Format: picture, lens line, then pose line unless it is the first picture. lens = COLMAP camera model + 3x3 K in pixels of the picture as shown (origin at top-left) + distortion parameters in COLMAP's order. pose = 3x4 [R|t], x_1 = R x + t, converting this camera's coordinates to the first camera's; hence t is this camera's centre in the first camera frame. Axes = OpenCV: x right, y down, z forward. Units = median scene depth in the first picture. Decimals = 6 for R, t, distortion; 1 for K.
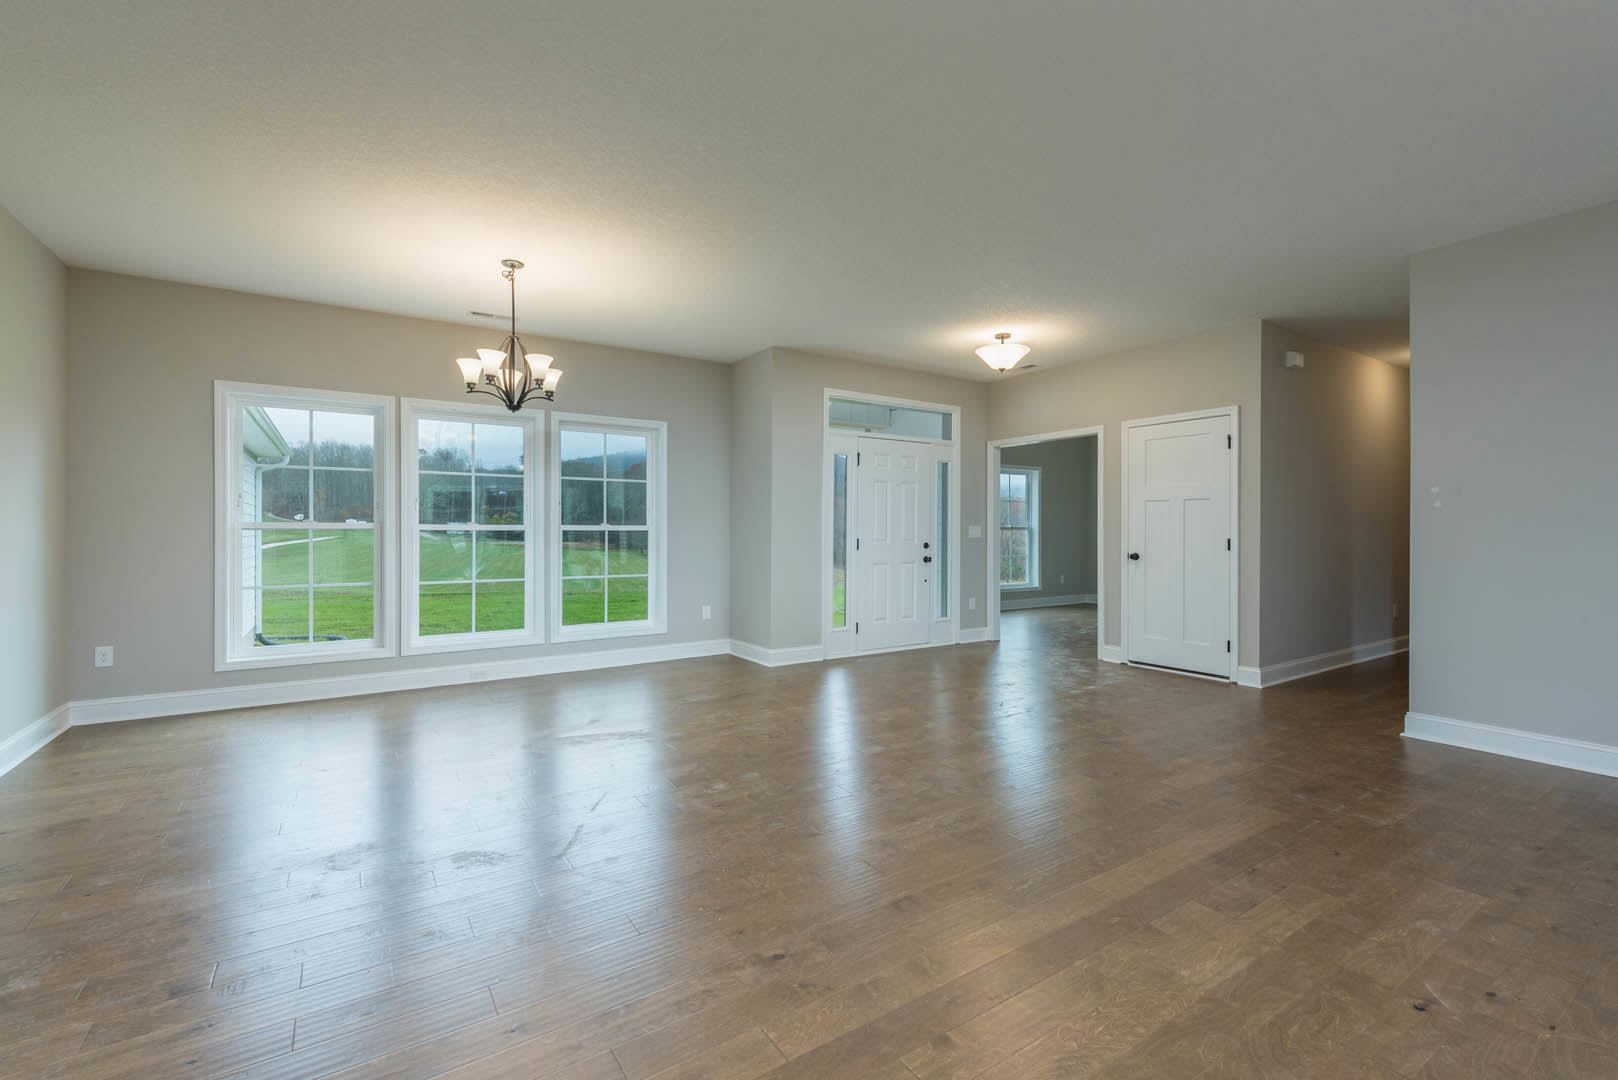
lens RADIAL K [[743.1, 0, 810.7], [0, 743.1, 535.4], [0, 0, 1]] dist [0.003815, -0.000091]
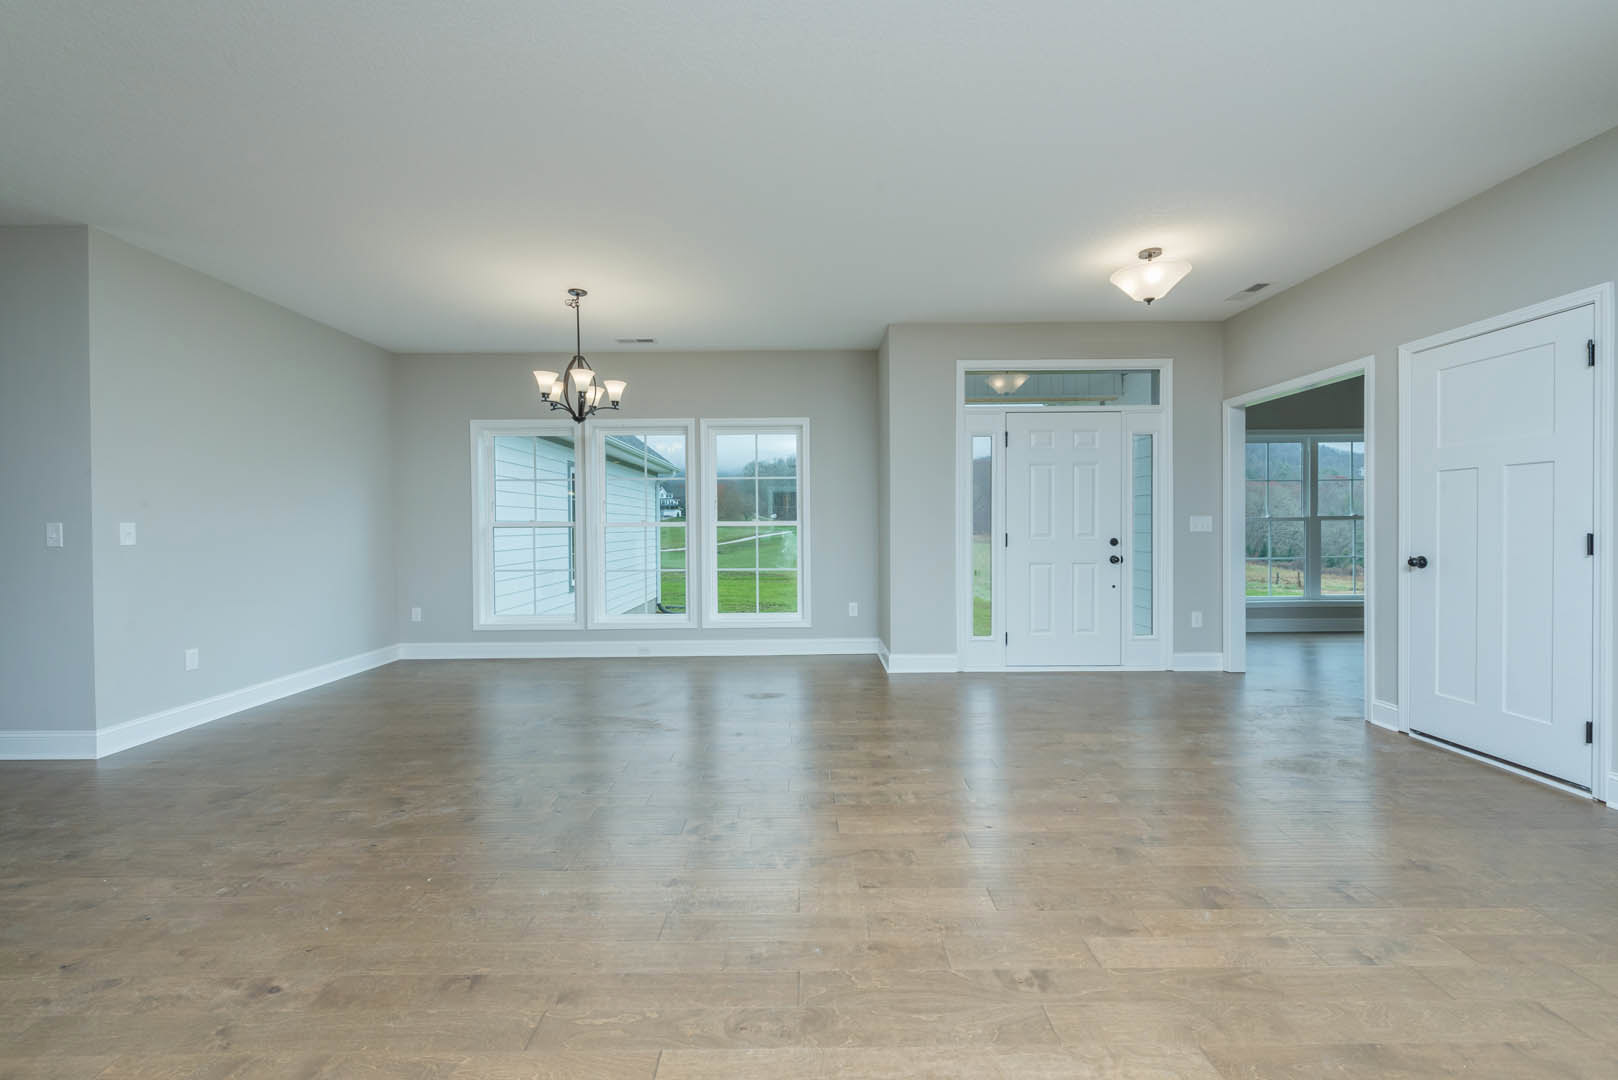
lens RADIAL K [[690.4, 0, 800.2], [0, 690.4, 536.1], [0, 0, 1]] dist [0.003892, -0.001288]
pose [[0.818343, 0.001171, -0.574728, 0.326409], [0.005366, 0.999939, 0.009678, -0.001495], [0.574704, -0.011004, 0.818287, 0.223007]]
